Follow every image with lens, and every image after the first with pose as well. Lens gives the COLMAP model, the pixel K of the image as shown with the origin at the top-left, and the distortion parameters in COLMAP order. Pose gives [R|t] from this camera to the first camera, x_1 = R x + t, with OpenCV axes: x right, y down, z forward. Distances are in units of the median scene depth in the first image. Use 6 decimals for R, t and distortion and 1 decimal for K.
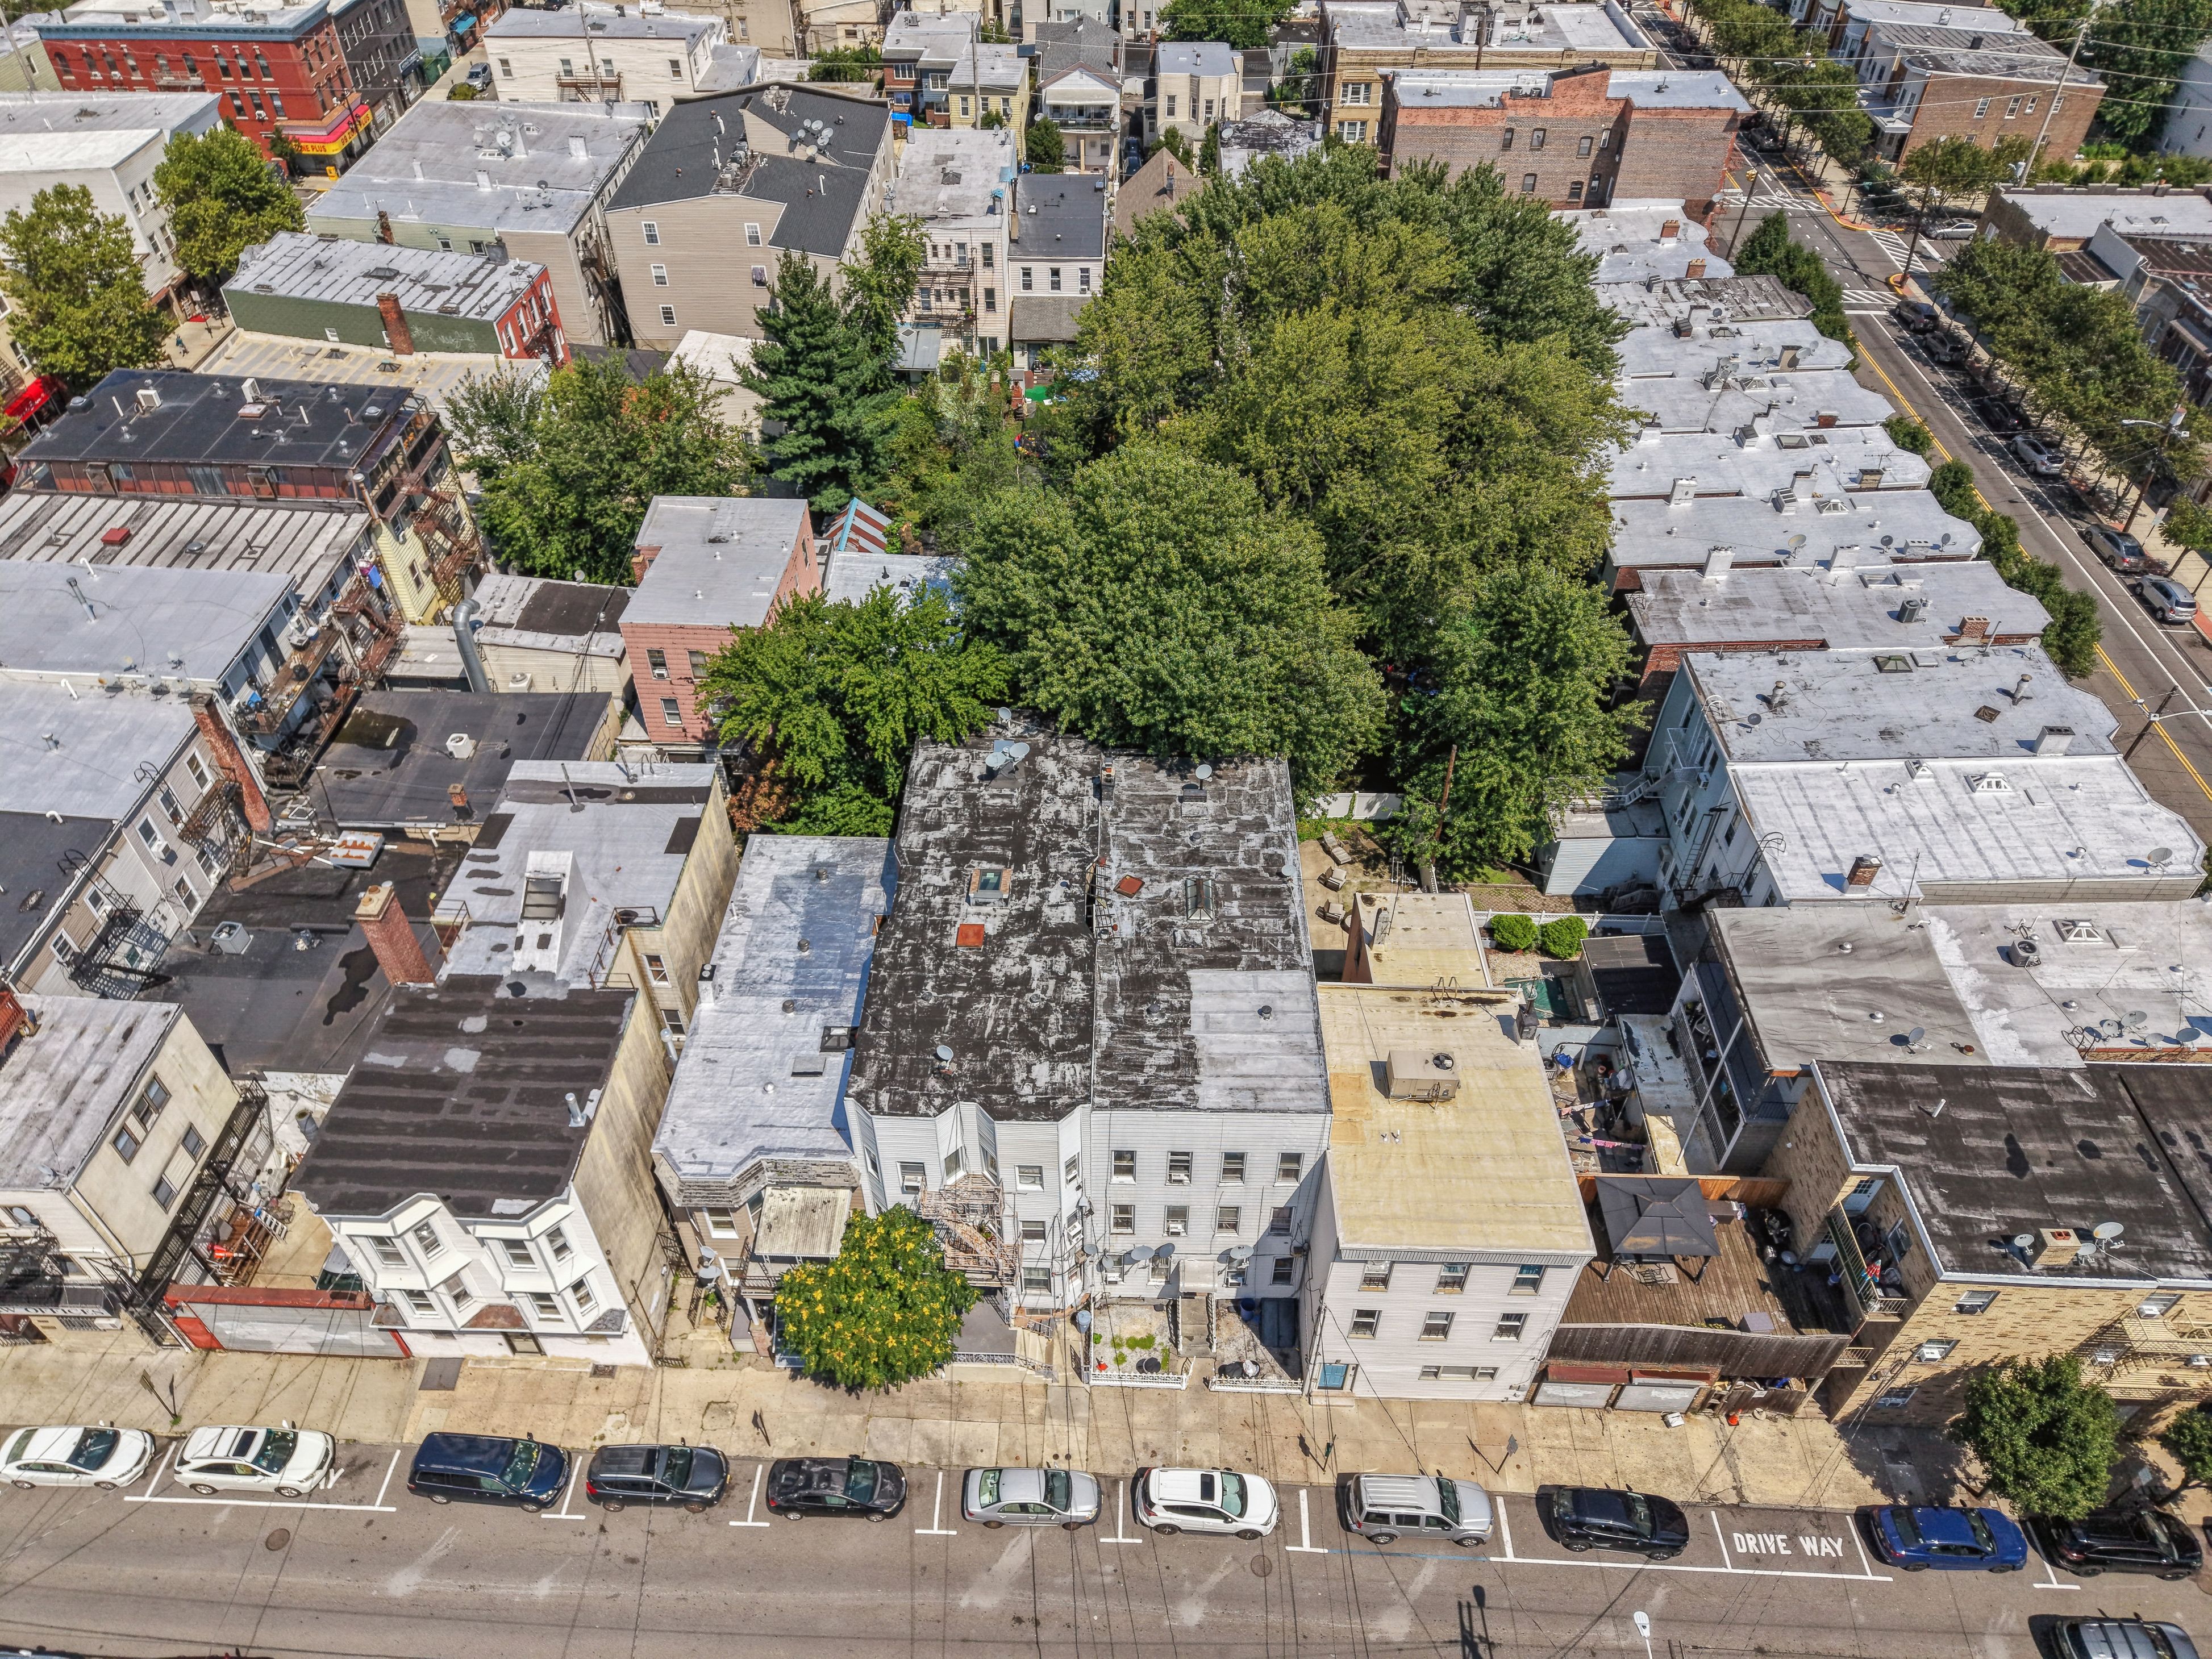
lens RADIAL K [[1477.9, 0, 1102.7], [0, 1477.9, 826.3], [0, 0, 1]] dist [0.029613, -0.027156]
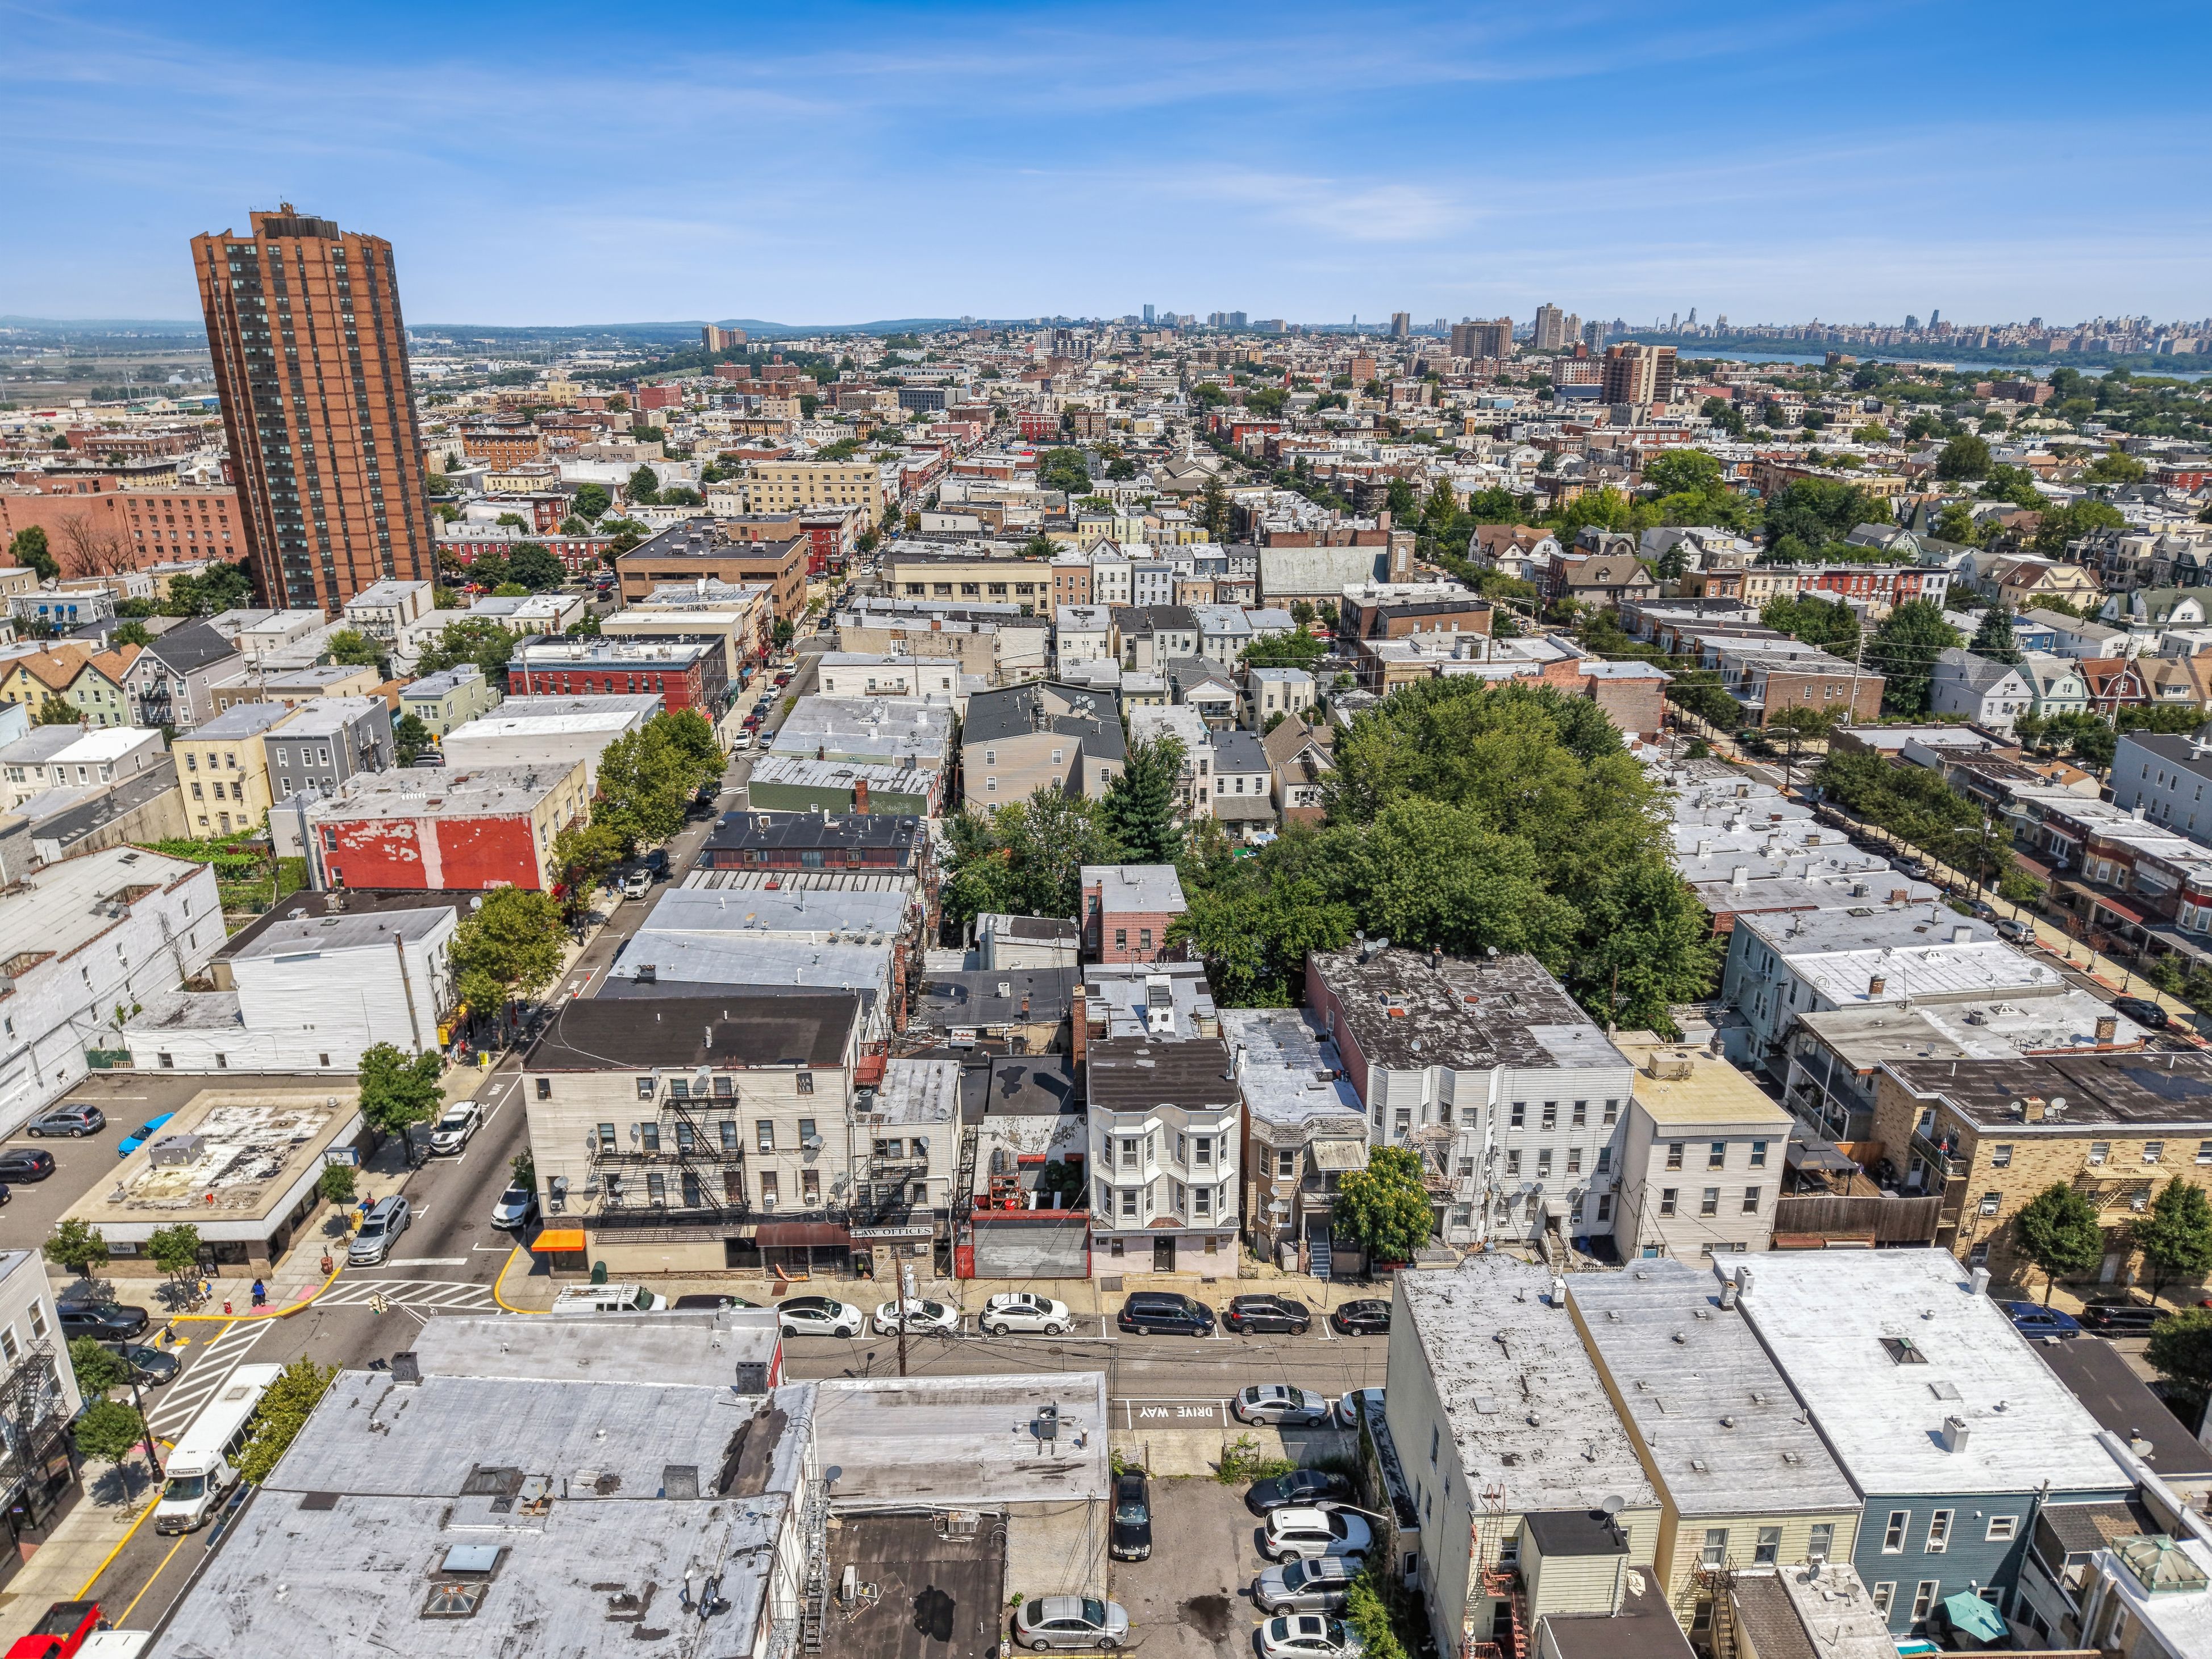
lens RADIAL K [[1477.9, 0, 1107.5], [0, 1477.9, 833.2], [0, 0, 1]] dist [0.029613, -0.027156]
pose [[0.997664, -0.025659, 0.063314, -0.542828], [0.049686, 0.908607, -0.414686, 0.595364], [-0.046887, 0.416863, 0.907759, -0.678910]]
